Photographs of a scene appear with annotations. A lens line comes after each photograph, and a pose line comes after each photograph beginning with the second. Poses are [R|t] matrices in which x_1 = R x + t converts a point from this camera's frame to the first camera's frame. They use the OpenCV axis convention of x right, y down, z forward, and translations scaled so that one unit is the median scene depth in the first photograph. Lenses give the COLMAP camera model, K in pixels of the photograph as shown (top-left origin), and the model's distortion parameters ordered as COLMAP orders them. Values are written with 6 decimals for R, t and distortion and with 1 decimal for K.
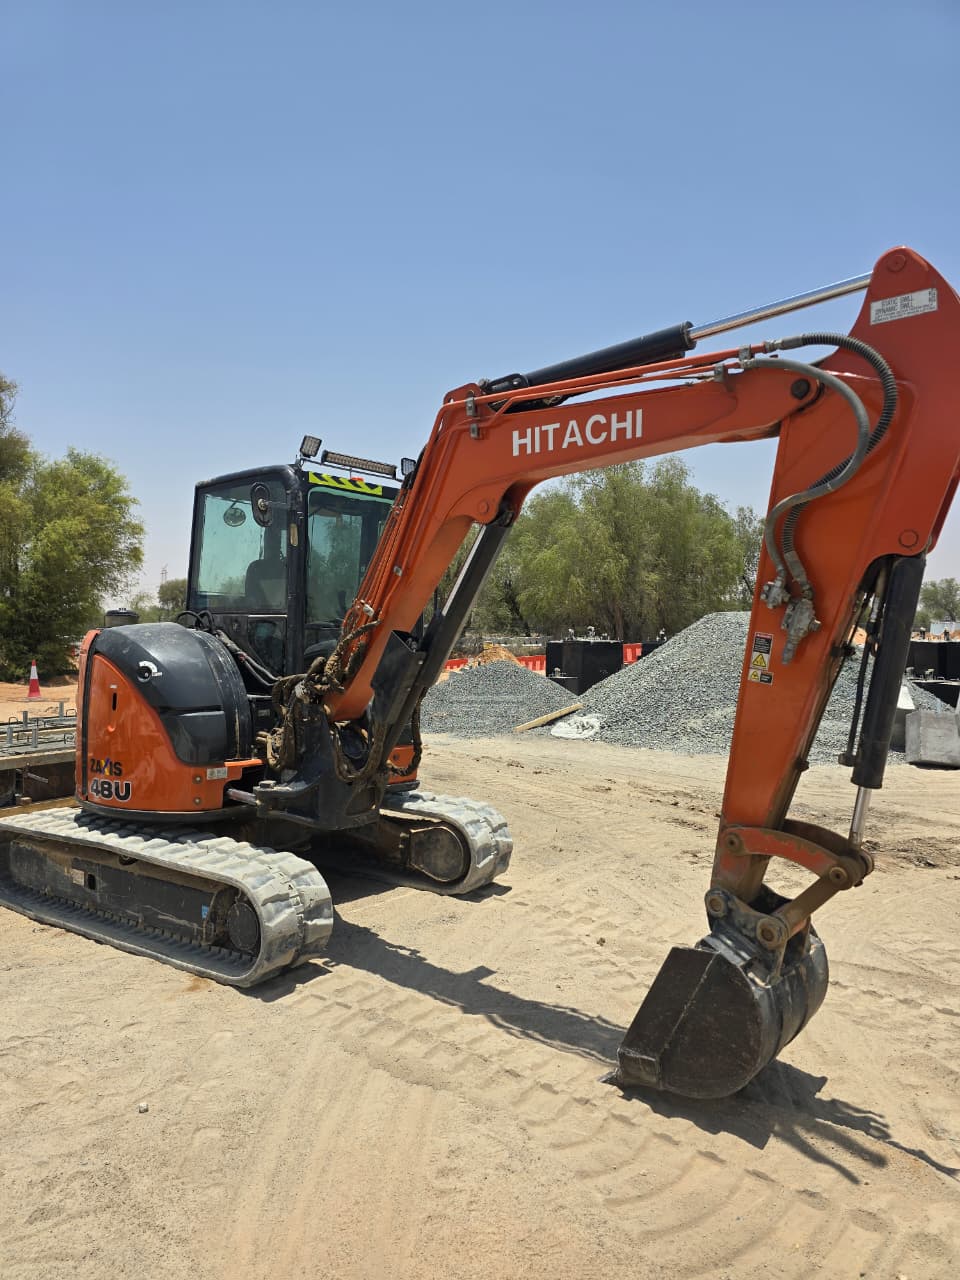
lens RADIAL K [[836.6, 0, 480.0], [0, 836.6, 640.0], [0, 0, 1]] dist [0.027657, -0.000178]
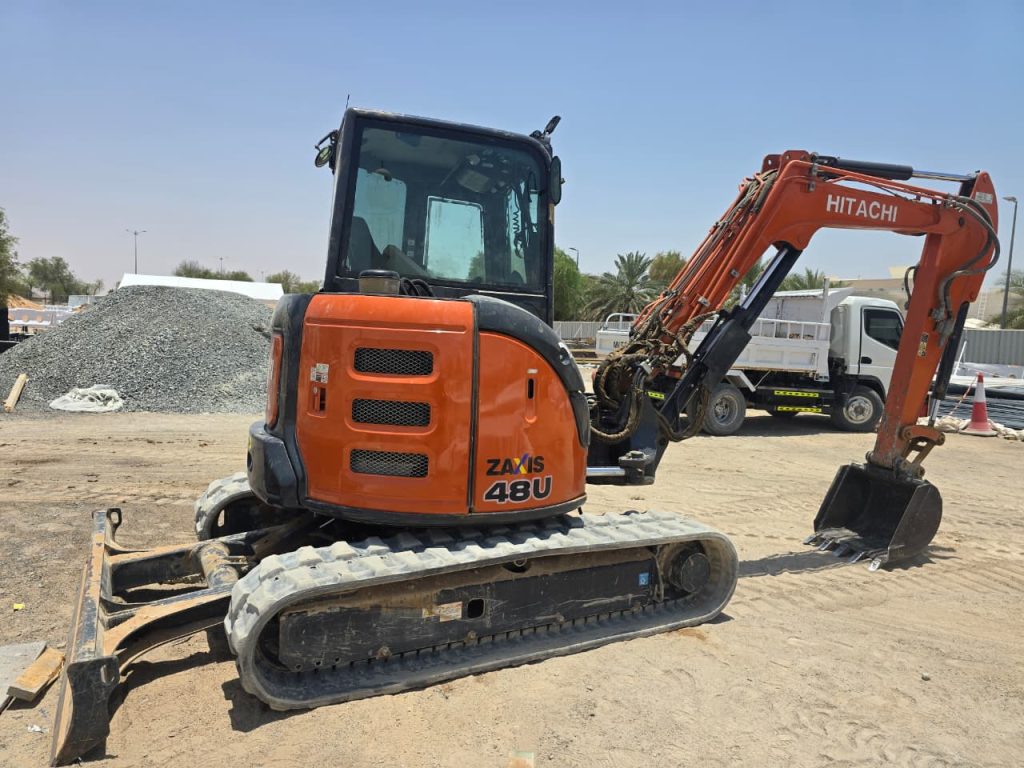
lens RADIAL K [[669.3, 0, 512.0], [0, 669.3, 384.0], [0, 0, 1]] dist [0.027657, -0.000178]
pose [[0.469029, -0.052114, 0.881644, -1.174685], [-0.042517, 0.995768, 0.081479, 0.018275], [-0.882159, -0.075701, 0.464828, 0.797541]]
